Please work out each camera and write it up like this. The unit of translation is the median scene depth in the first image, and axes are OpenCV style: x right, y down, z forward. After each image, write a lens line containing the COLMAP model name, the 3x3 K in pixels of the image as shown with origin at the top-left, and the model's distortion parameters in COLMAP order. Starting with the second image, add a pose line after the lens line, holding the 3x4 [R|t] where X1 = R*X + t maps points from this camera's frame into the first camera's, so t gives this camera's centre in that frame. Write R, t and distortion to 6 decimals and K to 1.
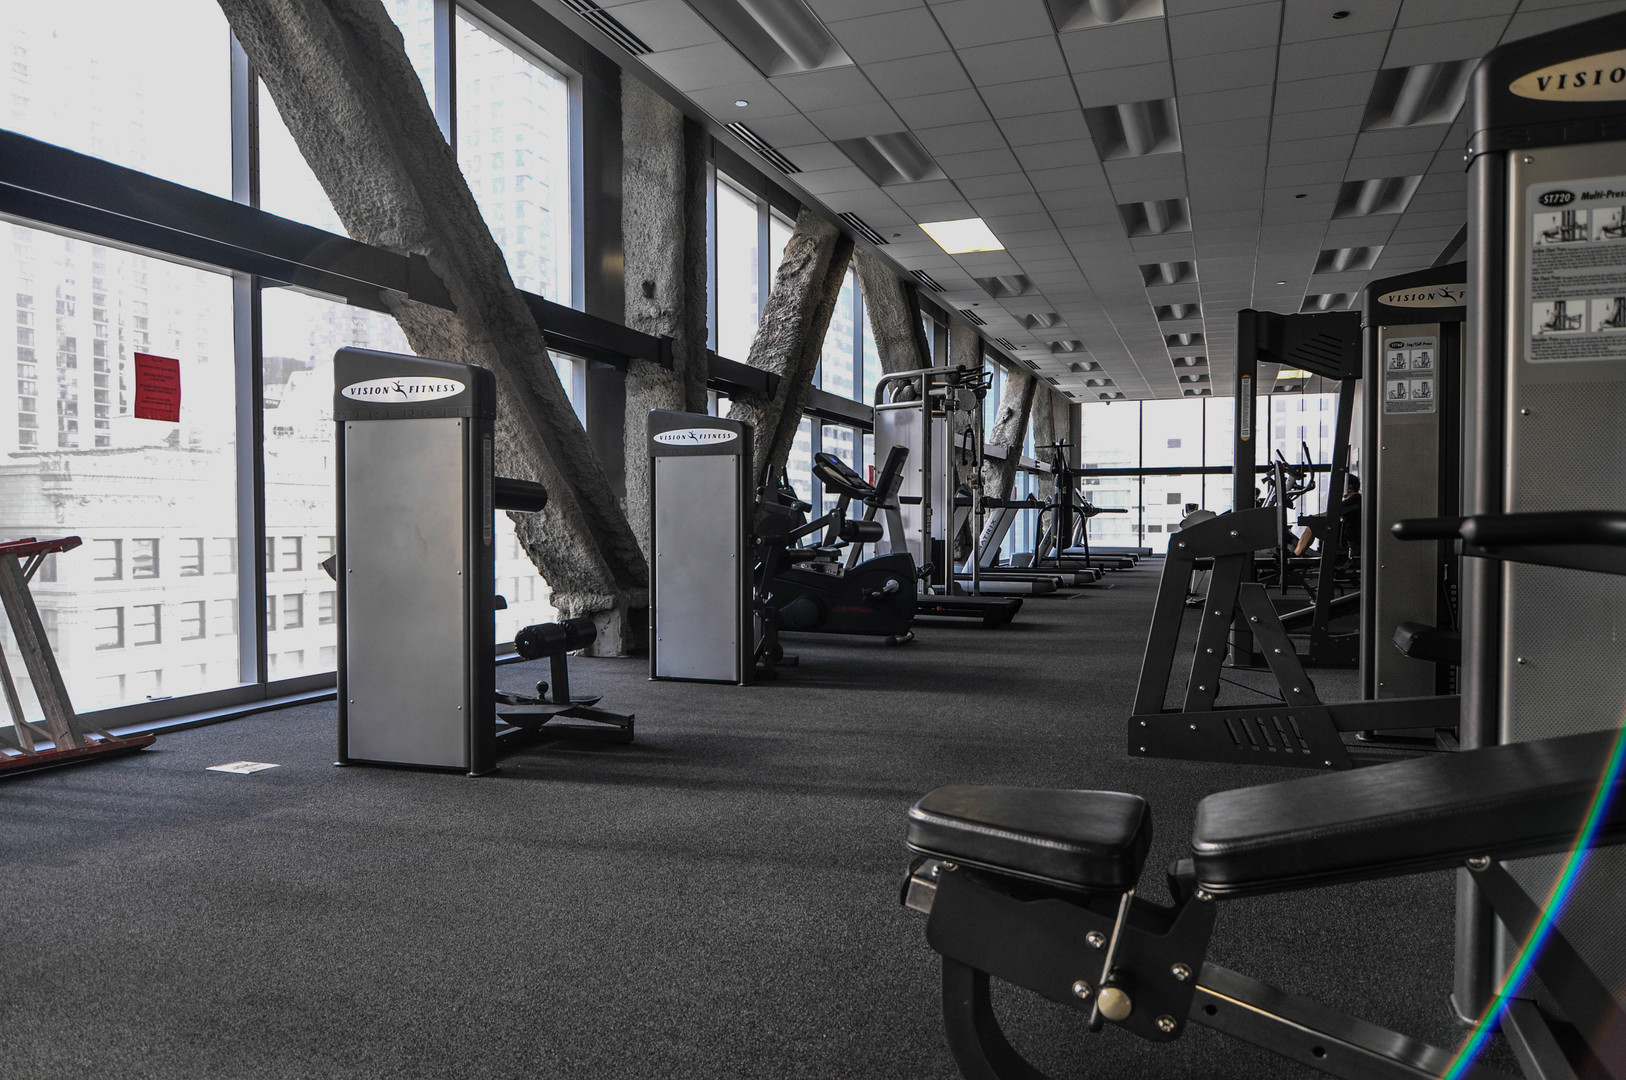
lens RADIAL K [[1109.6, 0, 813.0], [0, 1109.6, 540.0], [0, 0, 1]] dist [0.005280, -0.007650]
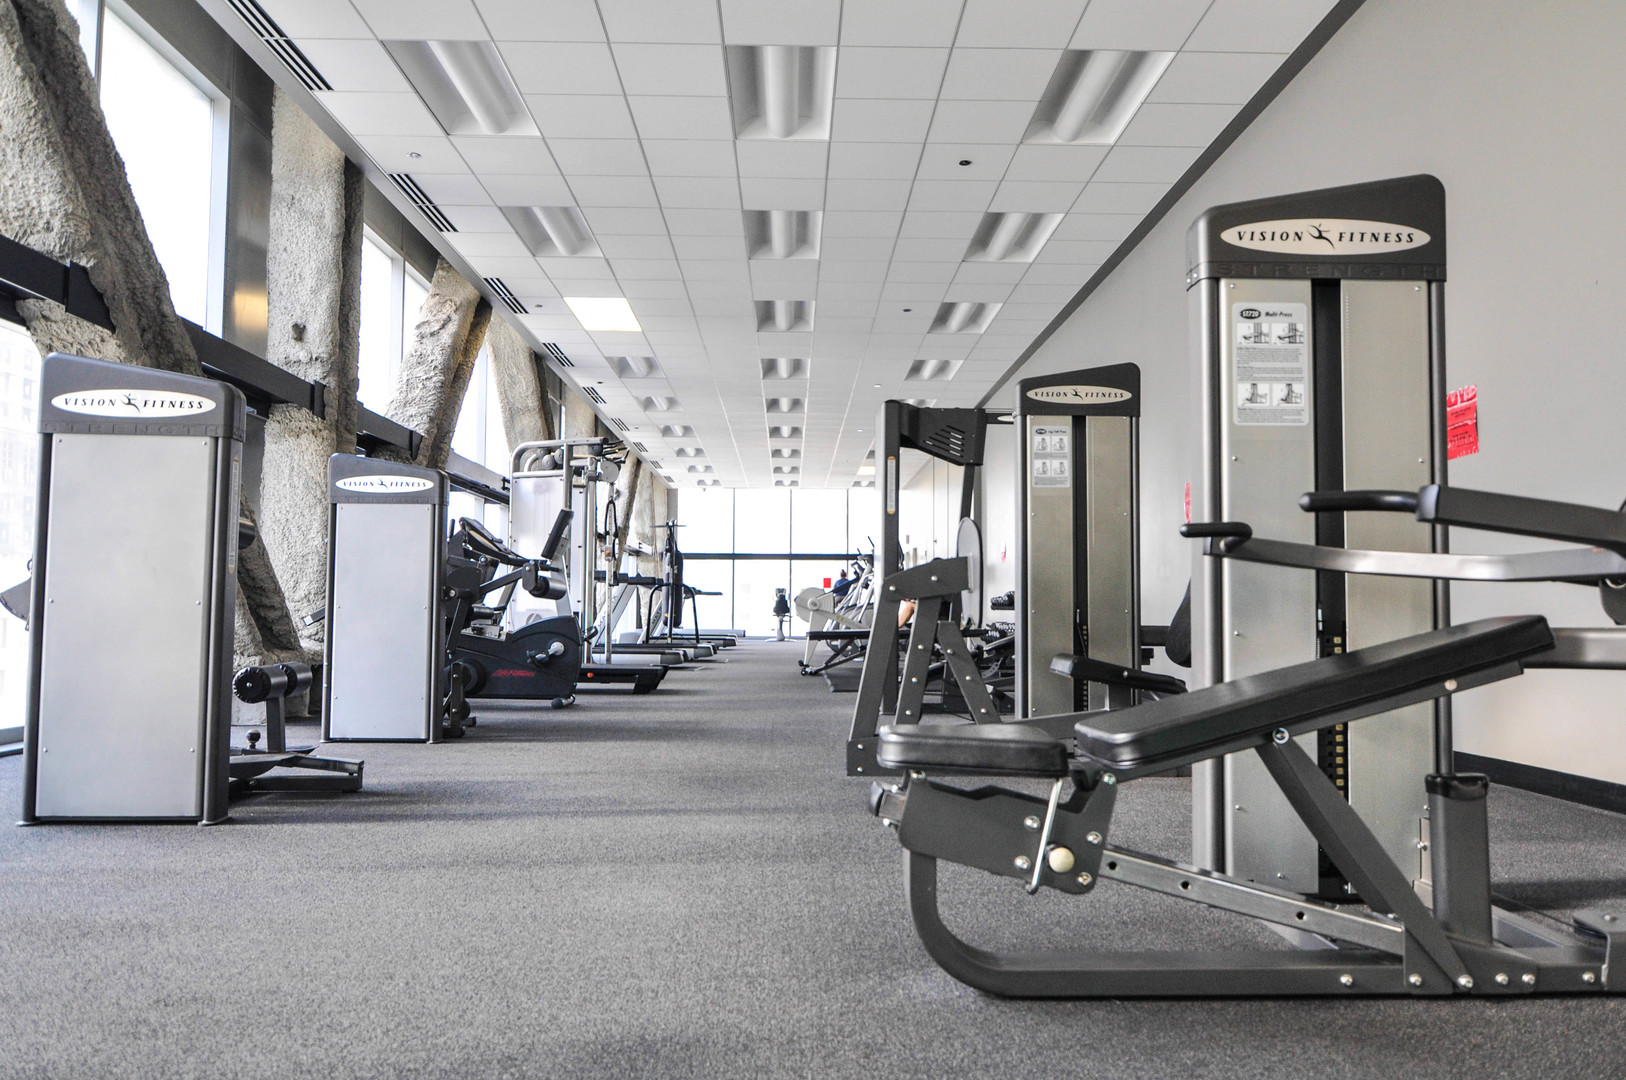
lens RADIAL K [[1132.0, 0, 813.0], [0, 1132.0, 540.0], [0, 0, 1]] dist [-0.001867, -0.009755]
pose [[0.928450, 0.031563, 0.370113, -0.093109], [-0.001936, 0.996781, -0.080147, 0.025009], [-0.371451, 0.073696, 0.925523, -0.032141]]
